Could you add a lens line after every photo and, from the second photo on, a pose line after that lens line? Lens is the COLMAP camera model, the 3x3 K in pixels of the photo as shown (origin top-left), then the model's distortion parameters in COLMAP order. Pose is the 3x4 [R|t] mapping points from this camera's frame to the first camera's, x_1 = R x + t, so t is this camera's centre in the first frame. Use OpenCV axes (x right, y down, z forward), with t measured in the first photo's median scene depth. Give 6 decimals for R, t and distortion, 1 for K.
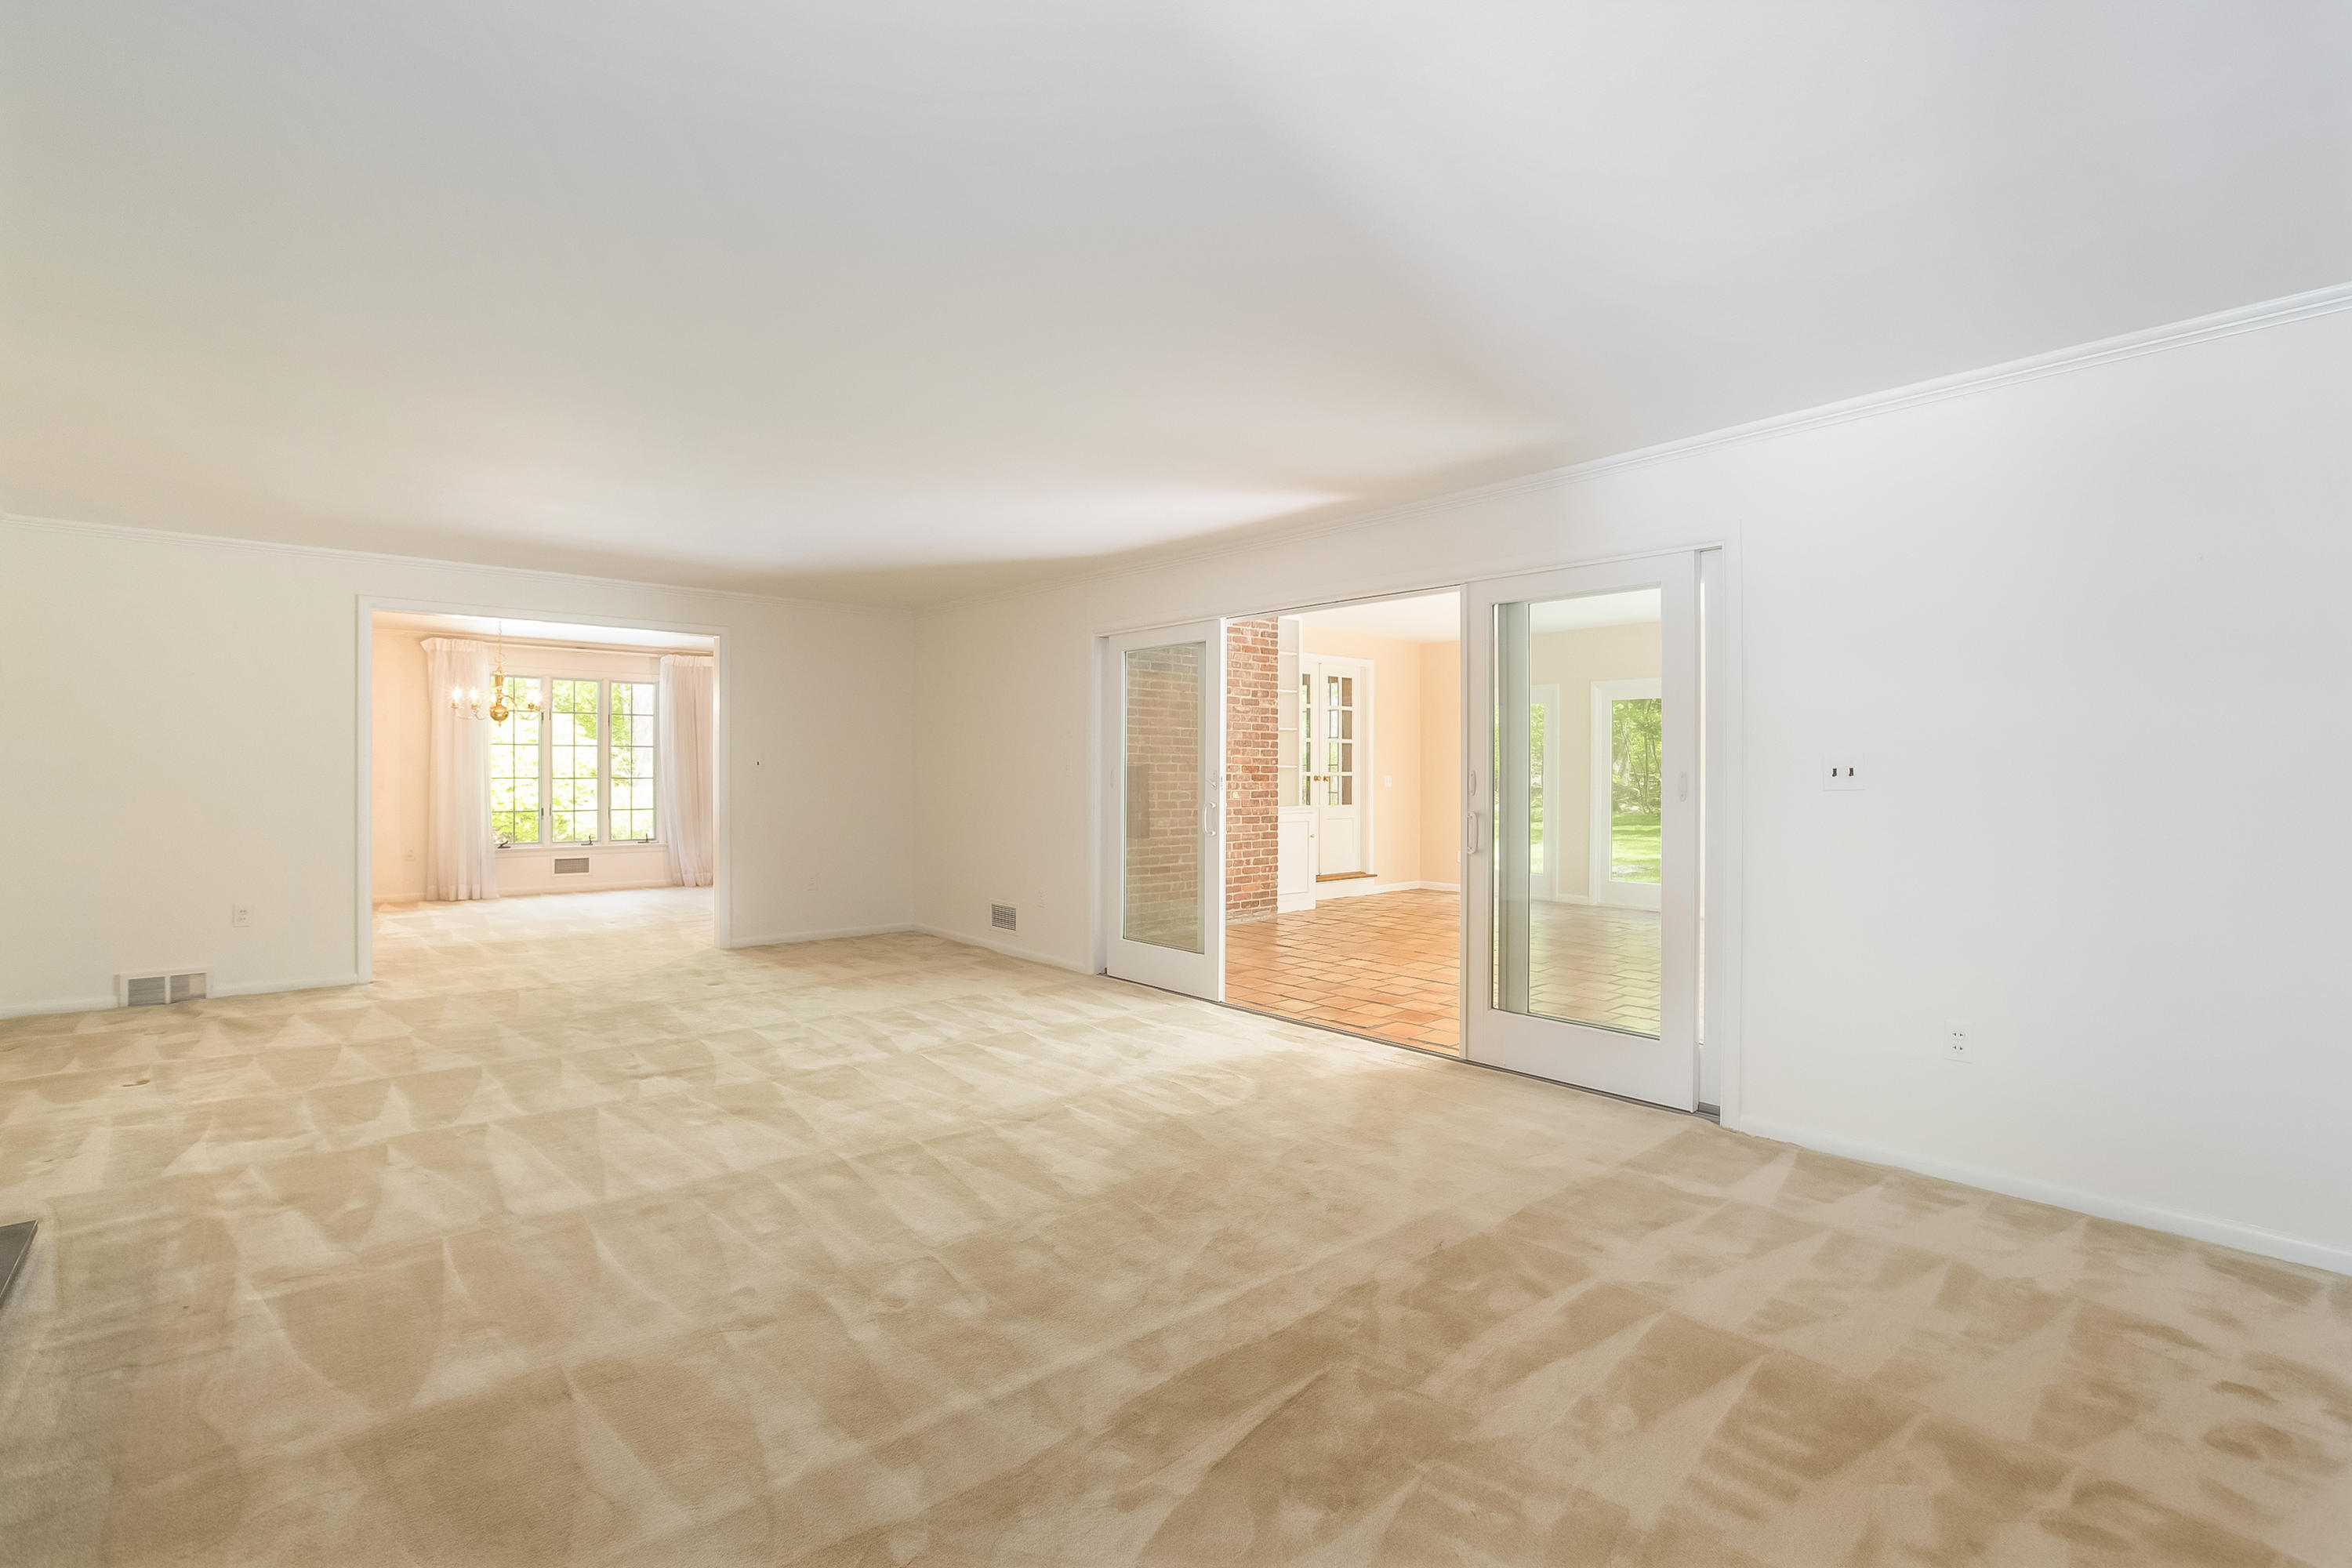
lens RADIAL K [[1076.0, 0, 1186.9], [0, 1076.0, 780.9], [0, 0, 1]] dist [-0.000946, -0.000723]
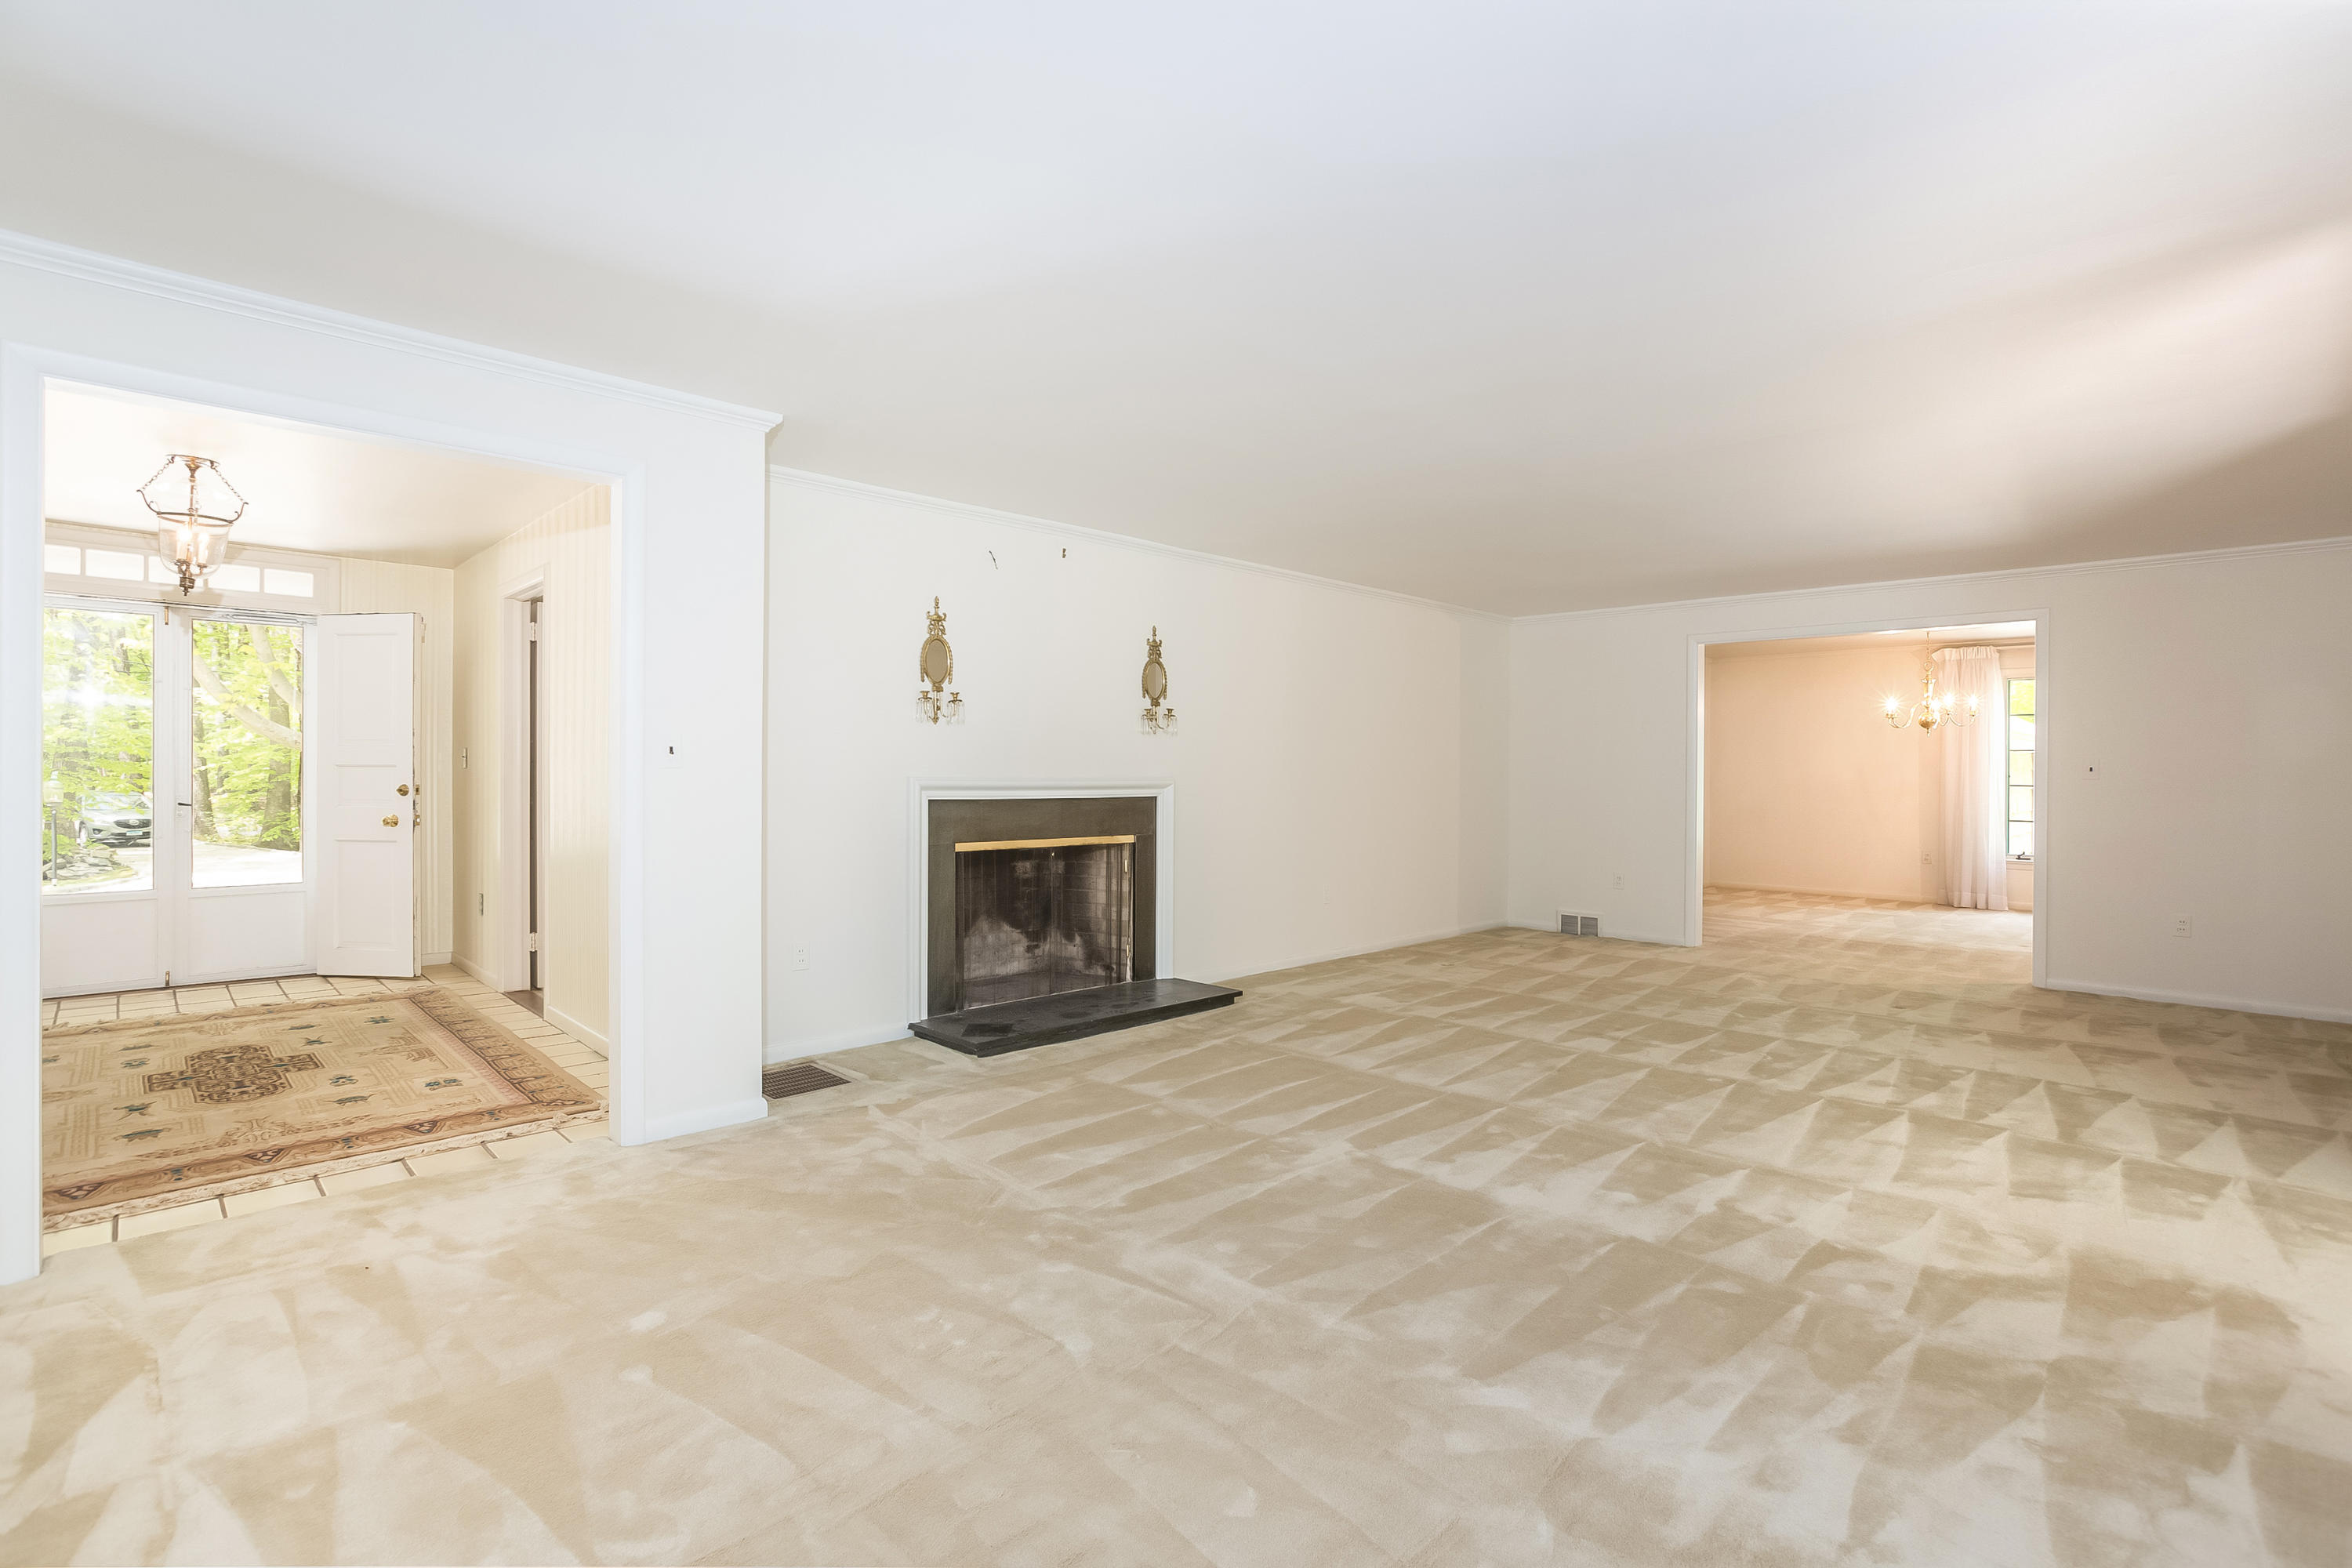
lens RADIAL K [[1101.3, 0, 1193.0], [0, 1101.3, 770.3], [0, 0, 1]] dist [0.000656, 0.001397]
pose [[0.074700, -0.007597, -0.997177, 0.439286], [-0.012409, 0.999886, -0.008547, 0.001436], [0.997129, 0.013012, 0.074597, 0.308630]]
